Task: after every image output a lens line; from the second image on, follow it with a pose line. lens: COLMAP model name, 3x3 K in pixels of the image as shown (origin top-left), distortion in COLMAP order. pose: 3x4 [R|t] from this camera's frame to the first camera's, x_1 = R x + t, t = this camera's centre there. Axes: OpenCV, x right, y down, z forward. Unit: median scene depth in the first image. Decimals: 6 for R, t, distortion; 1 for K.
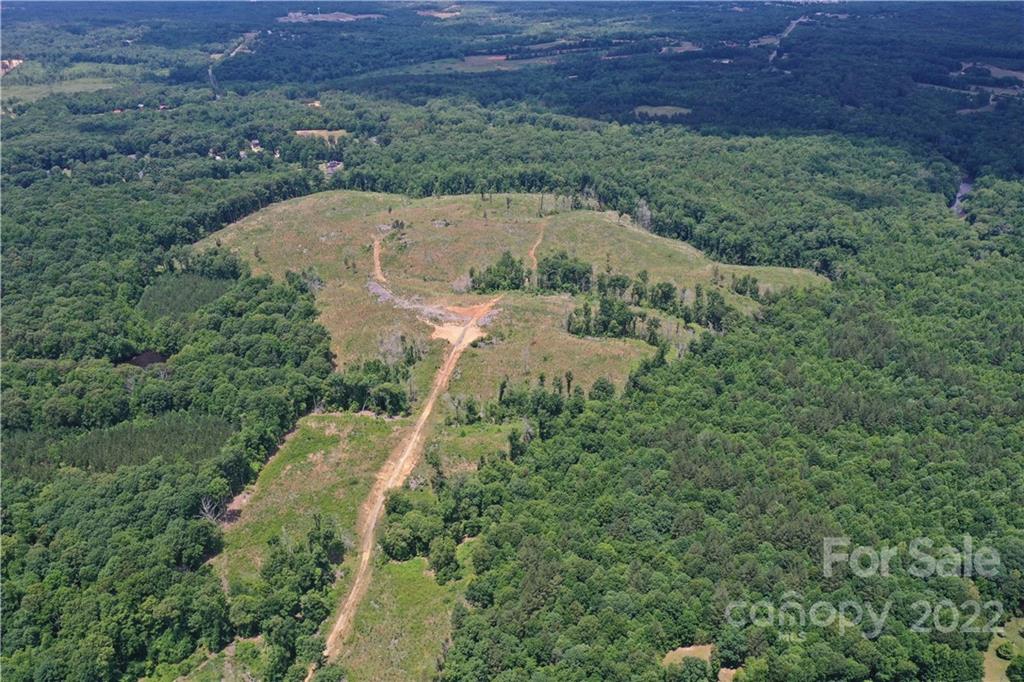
lens RADIAL K [[817.0, 0, 512.0], [0, 817.0, 341.0], [0, 0, 1]] dist [0.003854, 0.005931]
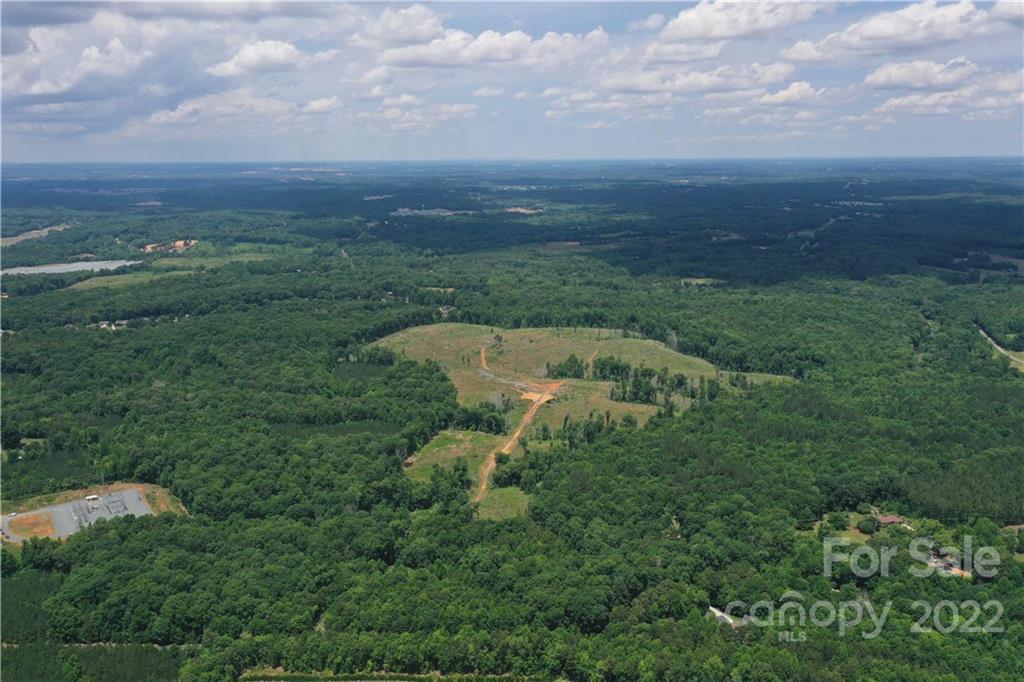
lens RADIAL K [[817.0, 0, 512.0], [0, 817.0, 341.0], [0, 0, 1]] dist [0.003854, 0.005931]
pose [[0.995493, 0.024025, -0.091740, 0.018783], [-0.044024, 0.973899, -0.222670, 0.188397], [0.083996, 0.225705, 0.970568, -0.413258]]
